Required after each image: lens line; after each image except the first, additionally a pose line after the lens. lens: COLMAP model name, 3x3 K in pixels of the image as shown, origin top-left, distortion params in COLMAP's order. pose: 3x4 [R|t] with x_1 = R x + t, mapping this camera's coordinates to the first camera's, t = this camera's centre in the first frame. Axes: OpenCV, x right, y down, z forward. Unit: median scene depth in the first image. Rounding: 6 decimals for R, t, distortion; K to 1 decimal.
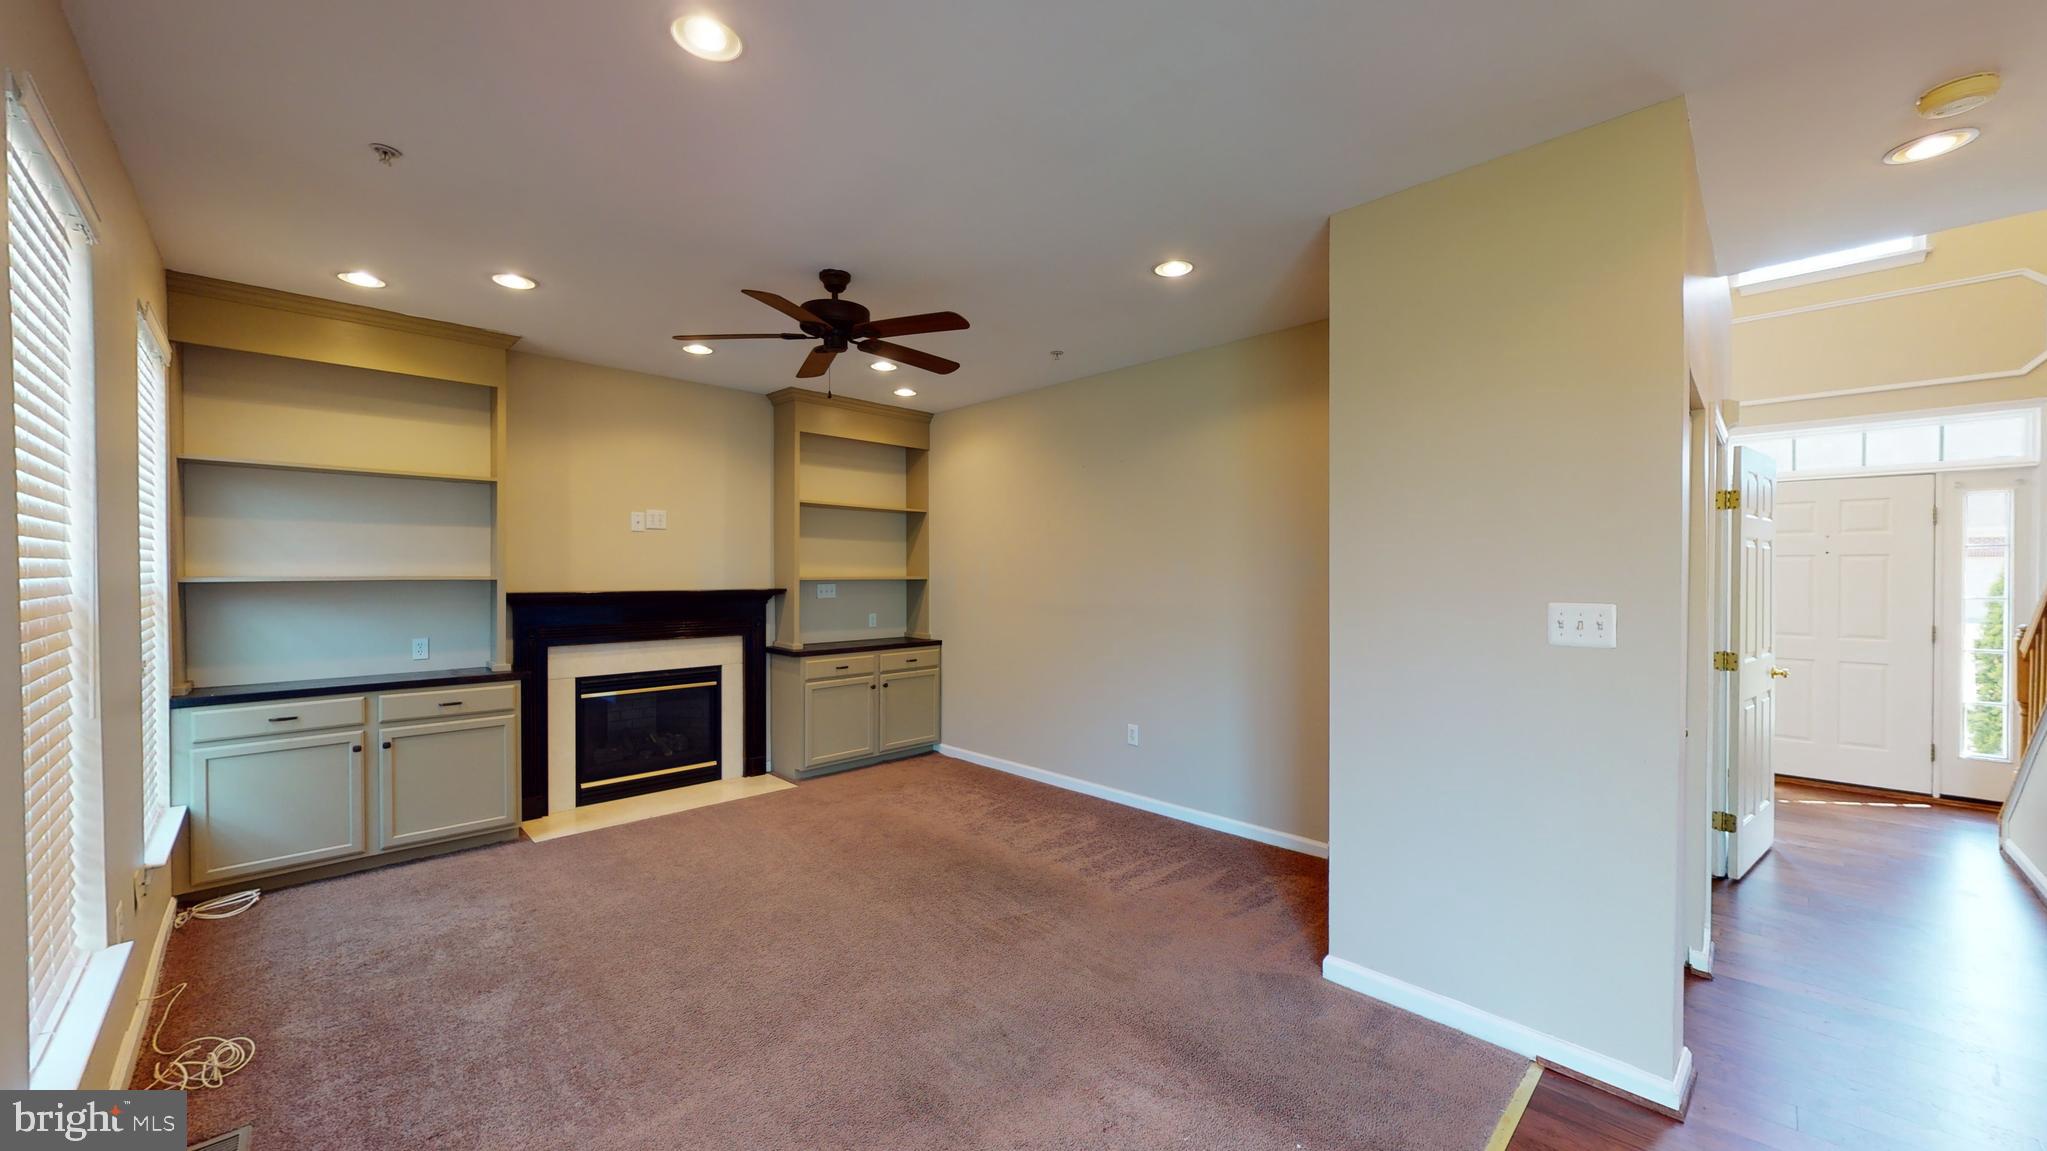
lens RADIAL K [[746.7, 0, 1023.5], [0, 746.7, 575.5], [0, 0, 1]] dist [-0.000395, 0.000188]
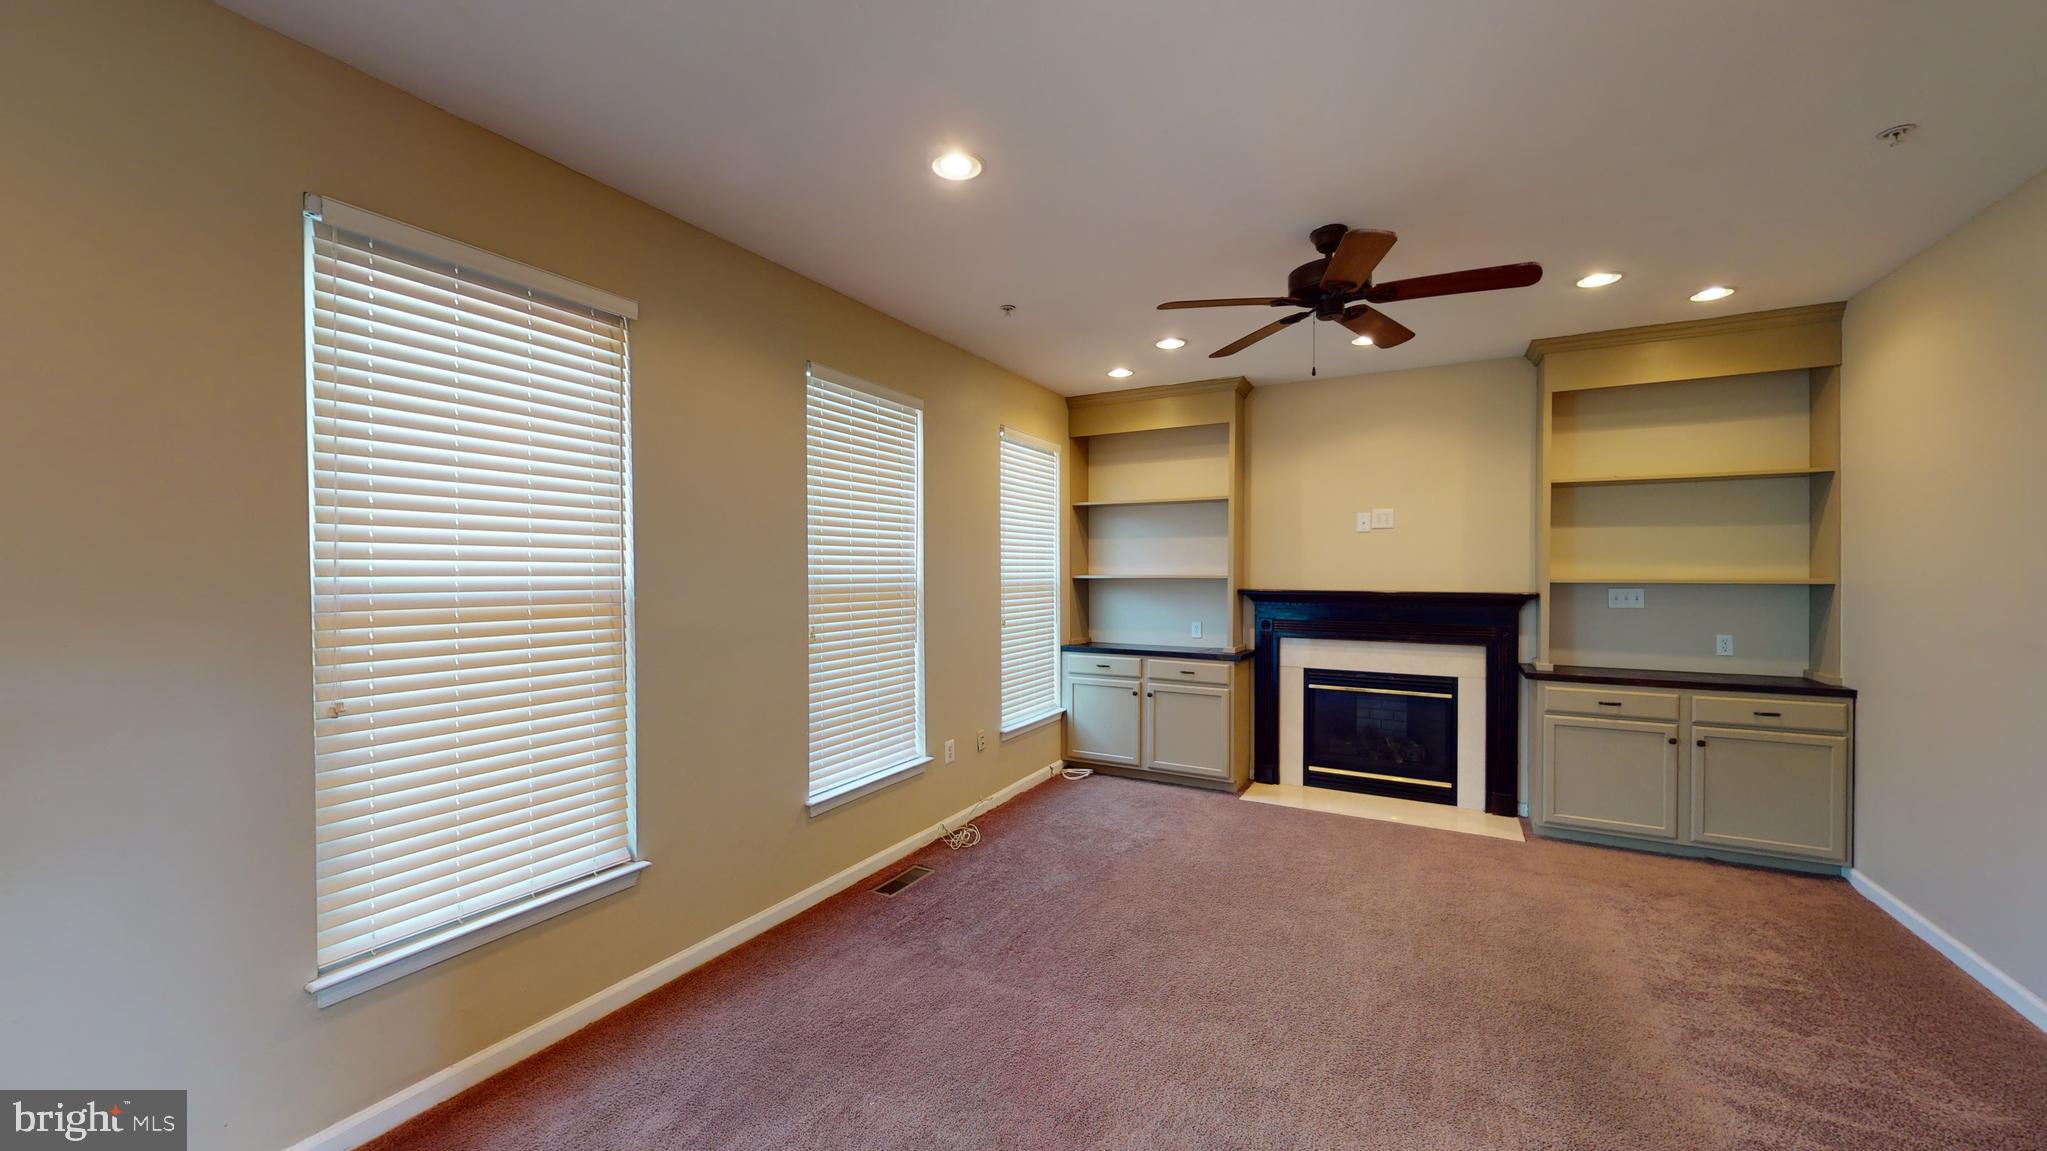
lens RADIAL K [[746.7, 0, 1023.5], [0, 746.7, 575.5], [0, 0, 1]] dist [-0.000395, 0.000188]
pose [[0.286287, 0.002958, -0.958139, 0.339087], [-0.005246, 0.999985, 0.001520, 0.000764], [0.958130, 0.004591, 0.286298, 0.287748]]
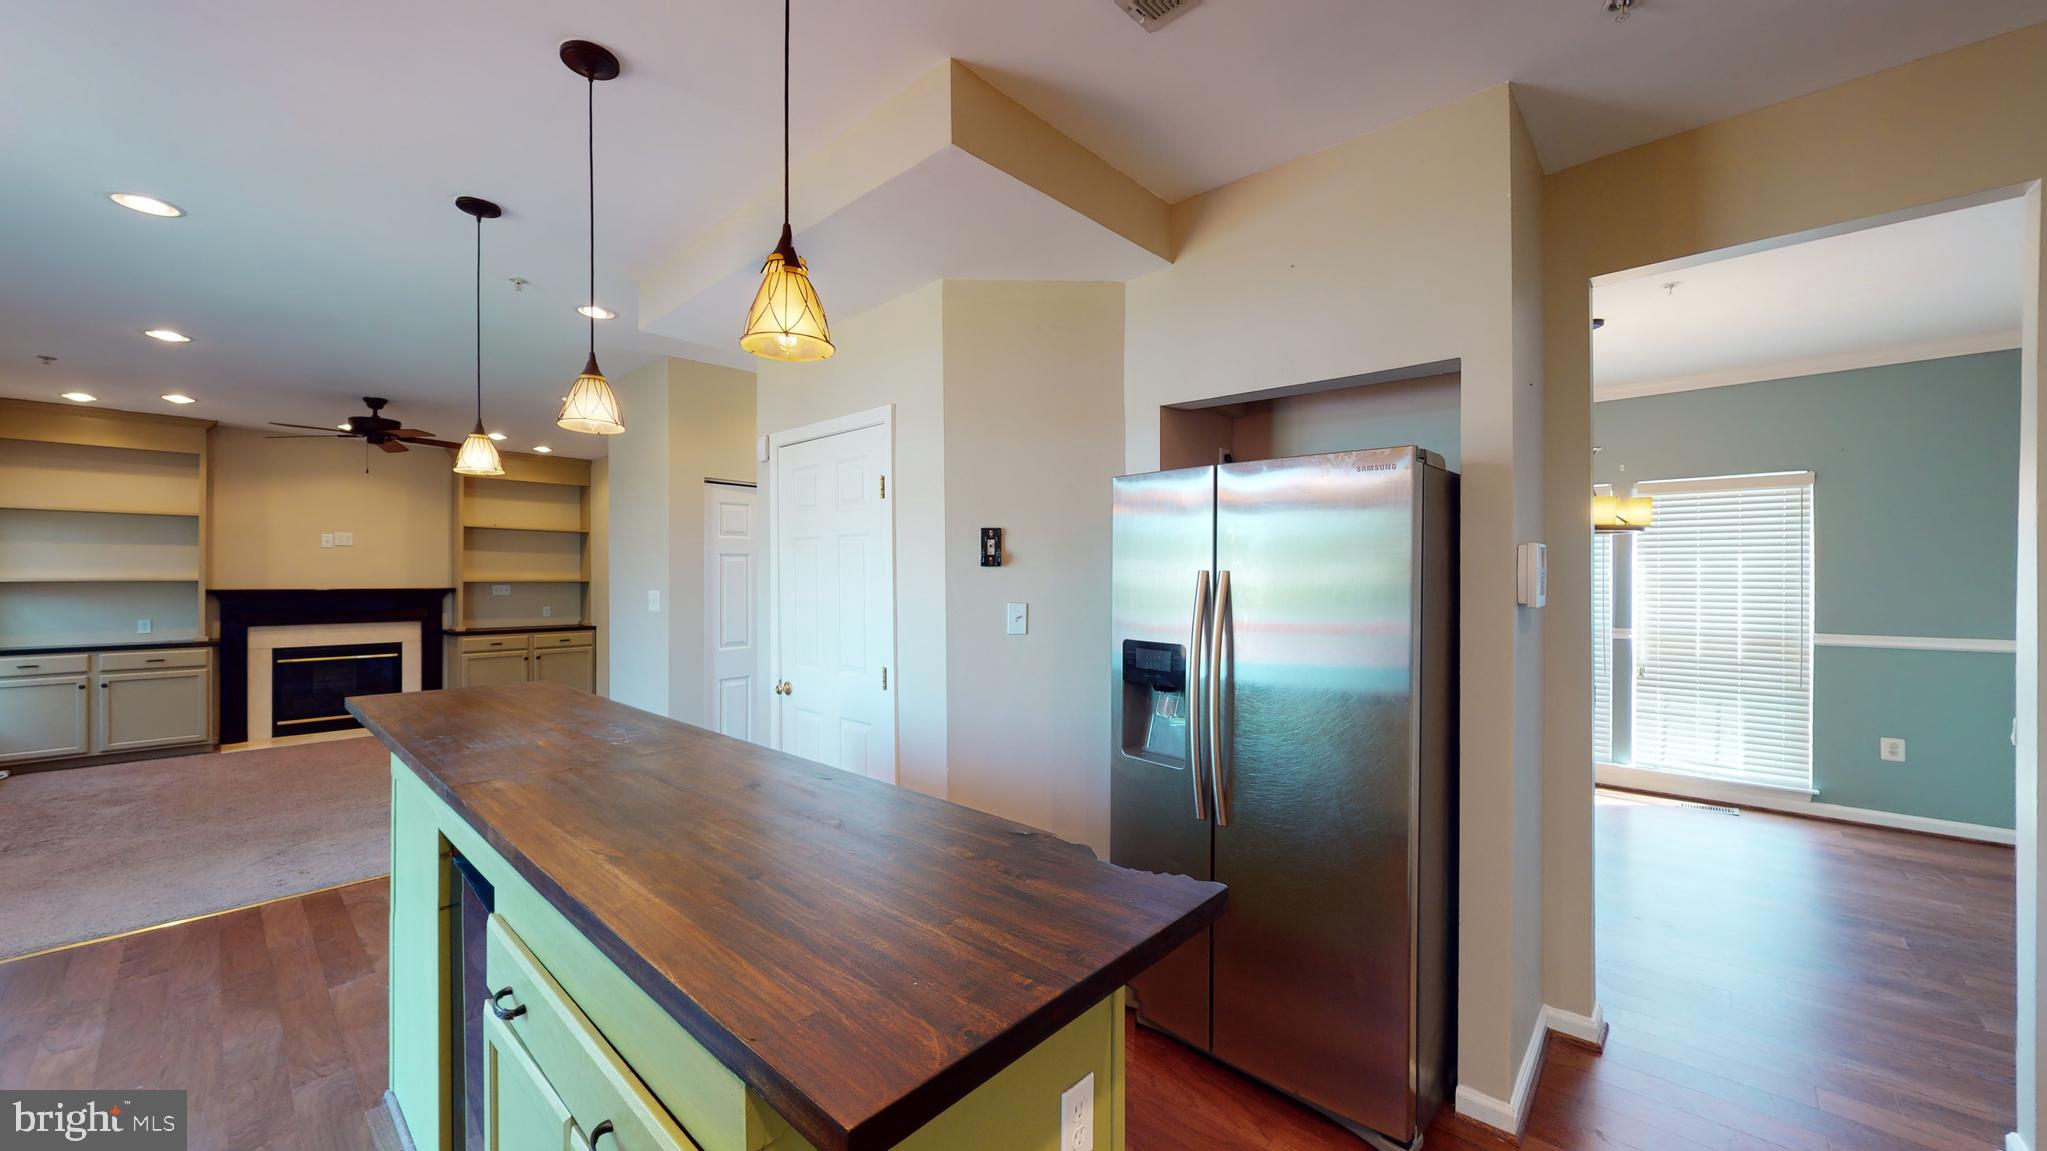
lens RADIAL K [[746.7, 0, 1023.5], [0, 746.7, 575.5], [0, 0, 1]] dist [-0.000395, 0.000188]
pose [[0.998418, 0.002238, 0.056189, 0.783110], [-0.001950, 0.999985, -0.005181, -0.000472], [-0.056200, 0.005063, 0.998407, -0.537901]]
